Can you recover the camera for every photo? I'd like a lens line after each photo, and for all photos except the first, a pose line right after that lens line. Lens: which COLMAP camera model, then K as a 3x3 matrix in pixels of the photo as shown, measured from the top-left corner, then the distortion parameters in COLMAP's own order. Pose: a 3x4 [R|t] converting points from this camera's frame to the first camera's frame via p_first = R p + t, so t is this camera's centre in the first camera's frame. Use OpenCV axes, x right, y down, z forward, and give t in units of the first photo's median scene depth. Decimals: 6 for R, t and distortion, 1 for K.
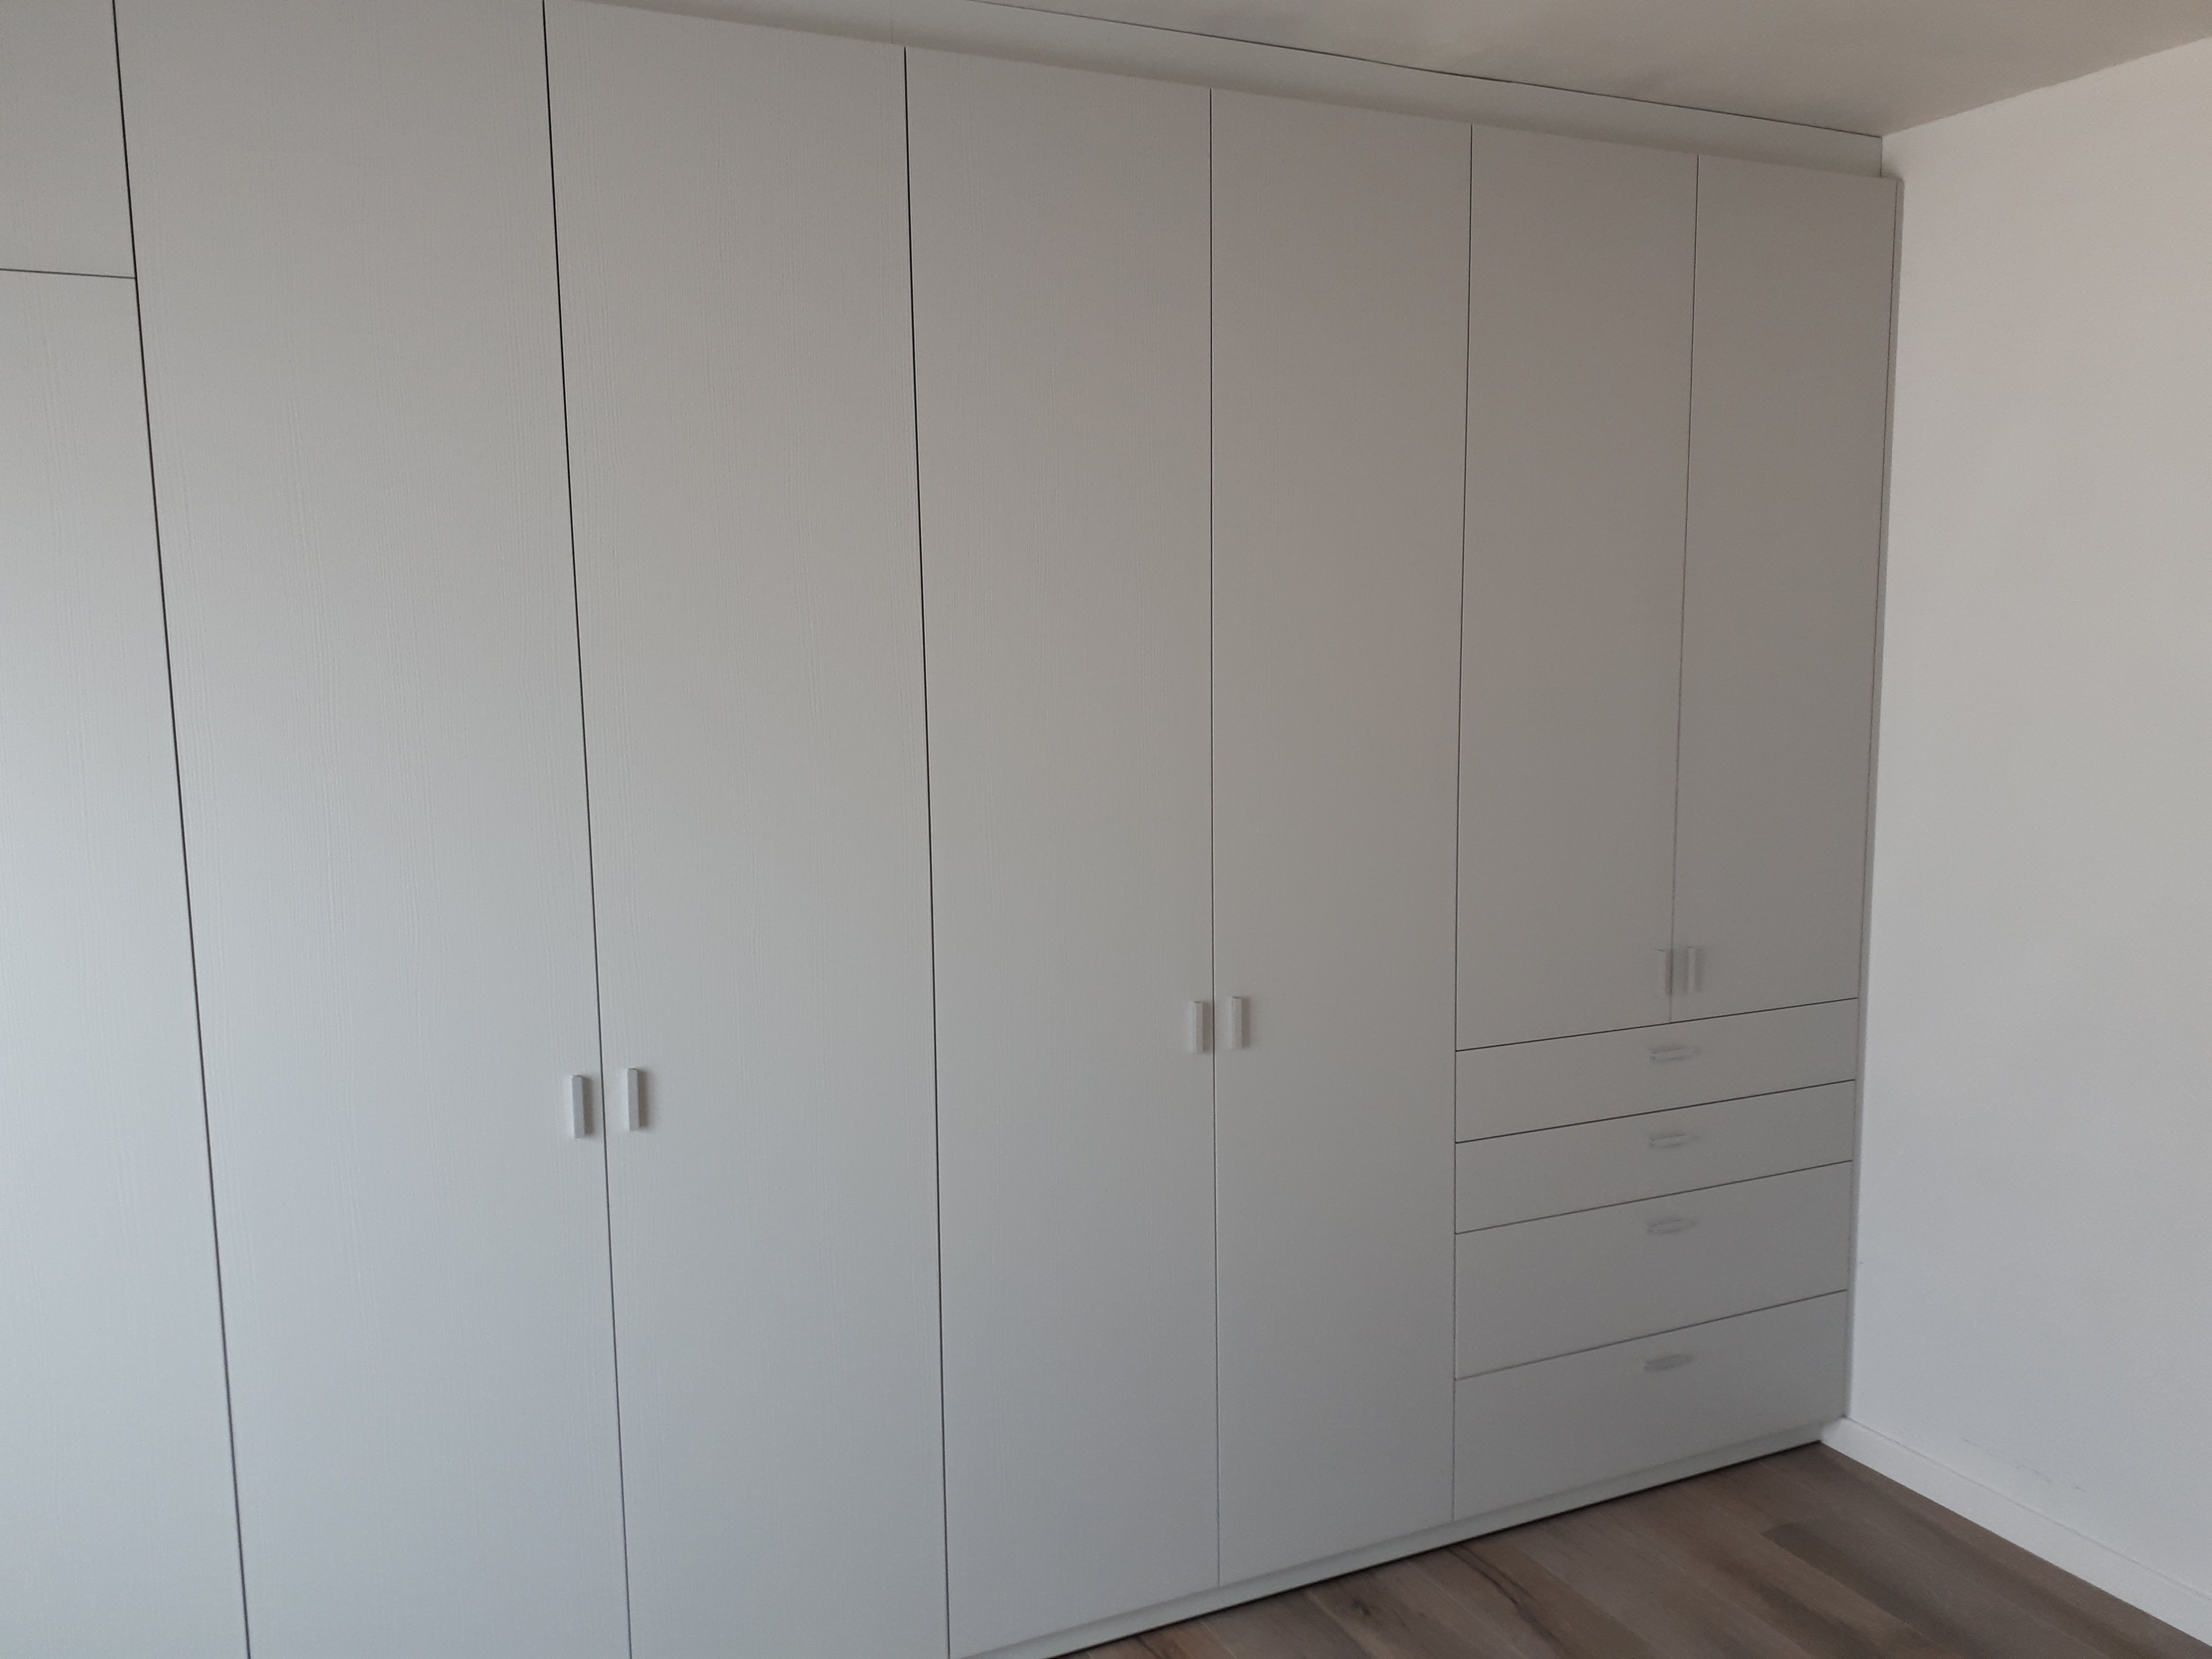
lens RADIAL K [[1733.1, 0, 1106.1], [0, 1733.1, 841.7], [0, 0, 1]] dist [0.037054, -0.026253]
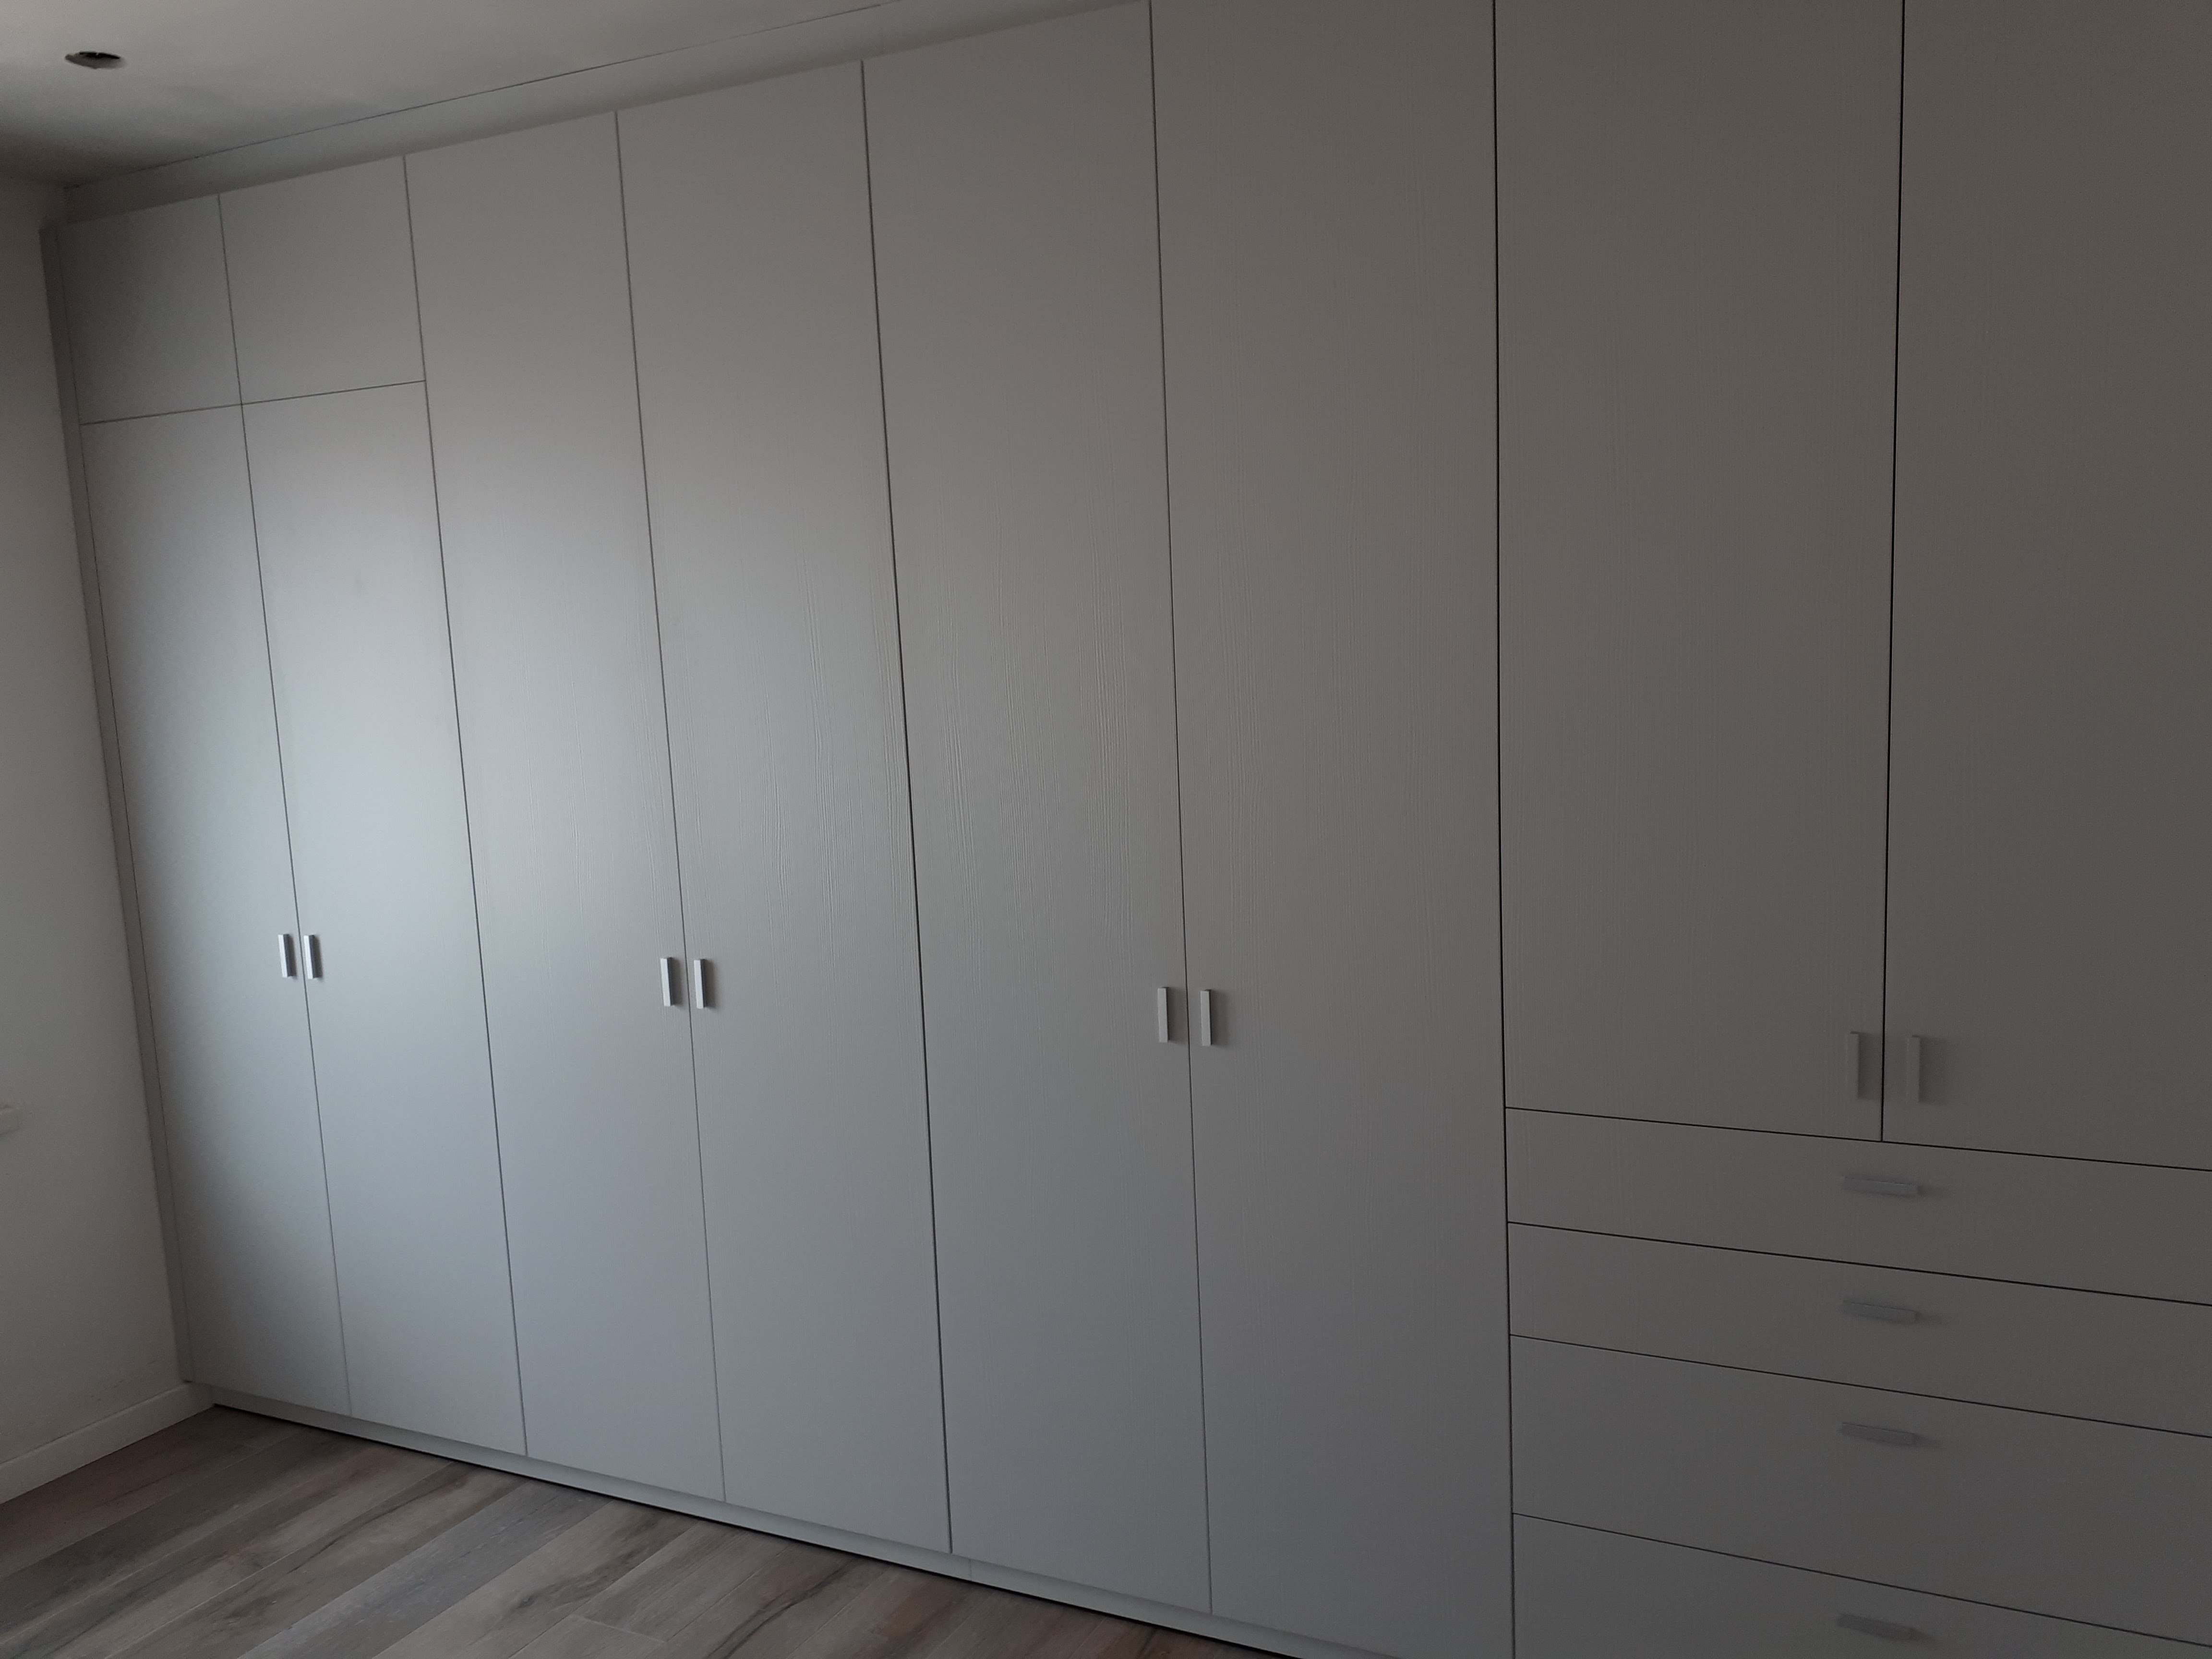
lens RADIAL K [[1733.1, 0, 1150.9], [0, 1733.1, 833.7], [0, 0, 1]] dist [0.037054, -0.026253]
pose [[0.622093, 0.086505, -0.778150, 0.697770], [-0.056433, 0.996247, 0.065635, -0.046364], [0.780907, 0.003082, 0.624640, 0.368793]]
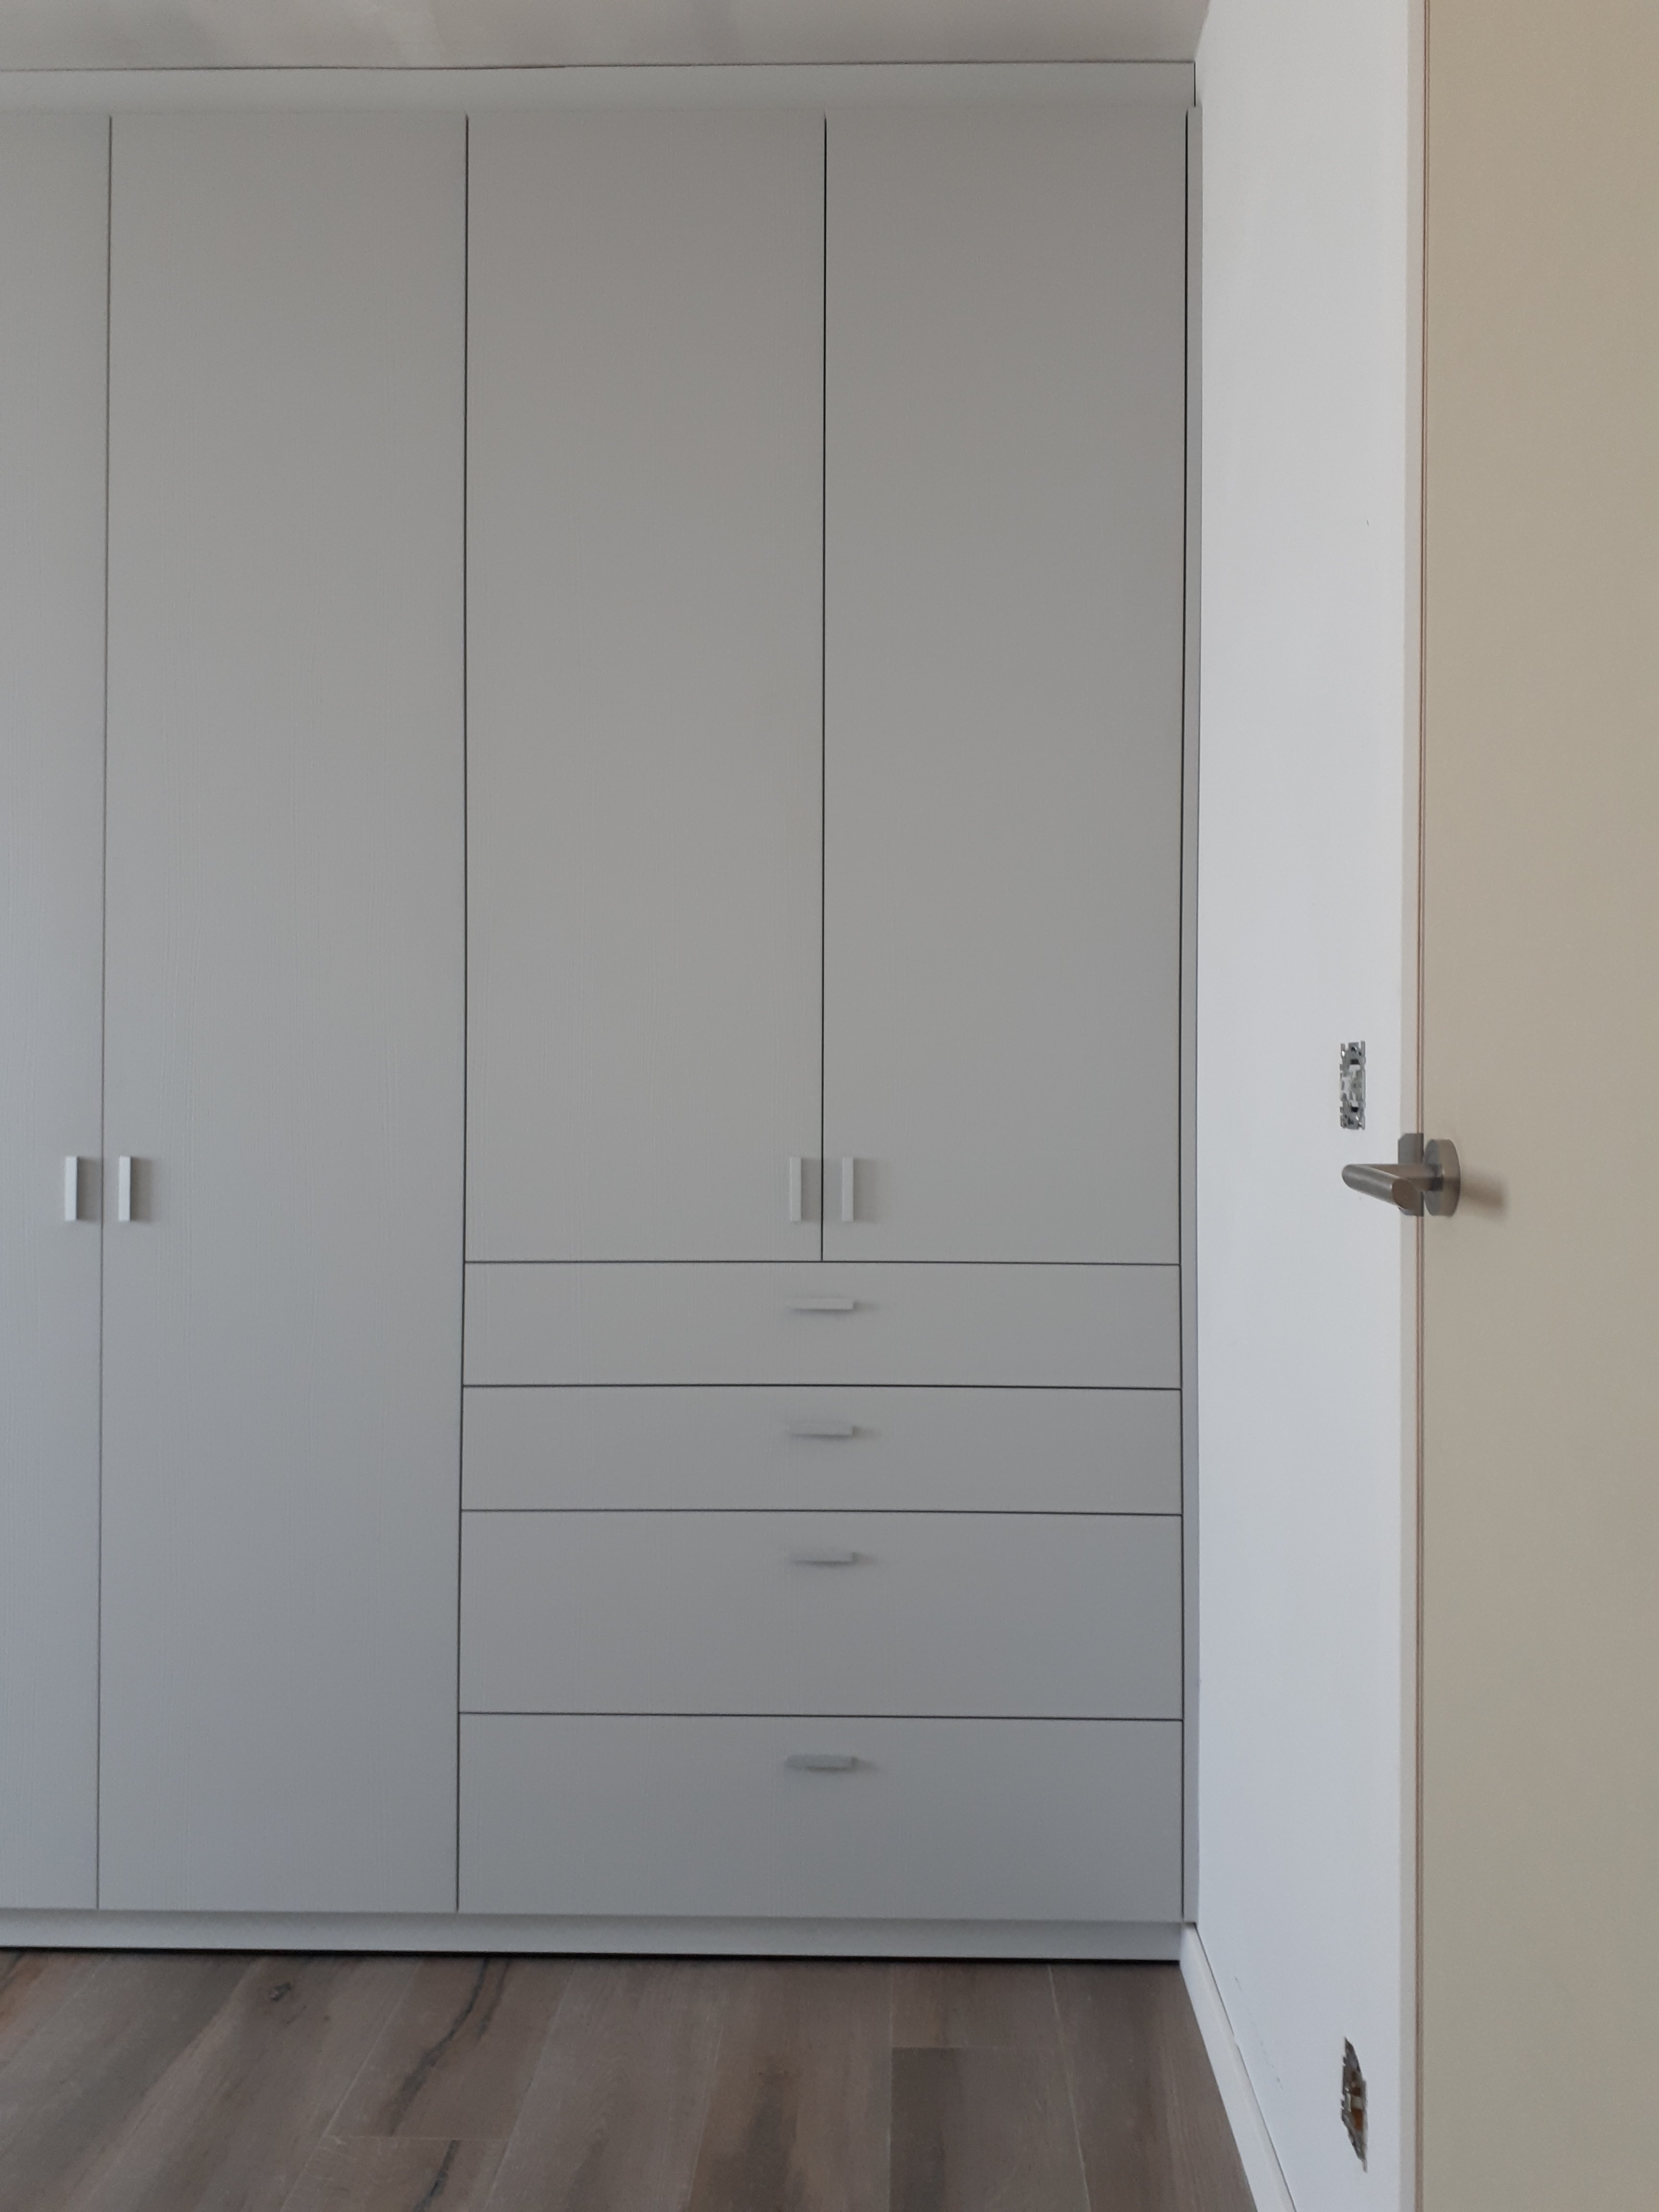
lens RADIAL K [[1733.1, 0, 870.9], [0, 1733.1, 1063.3], [0, 0, 1]] dist [0.037054, -0.026253]
pose [[0.890723, 0.008899, -0.454460, 0.696323], [-0.062138, 0.992806, -0.102347, 0.098620], [0.450280, 0.119402, 0.884868, 0.387319]]
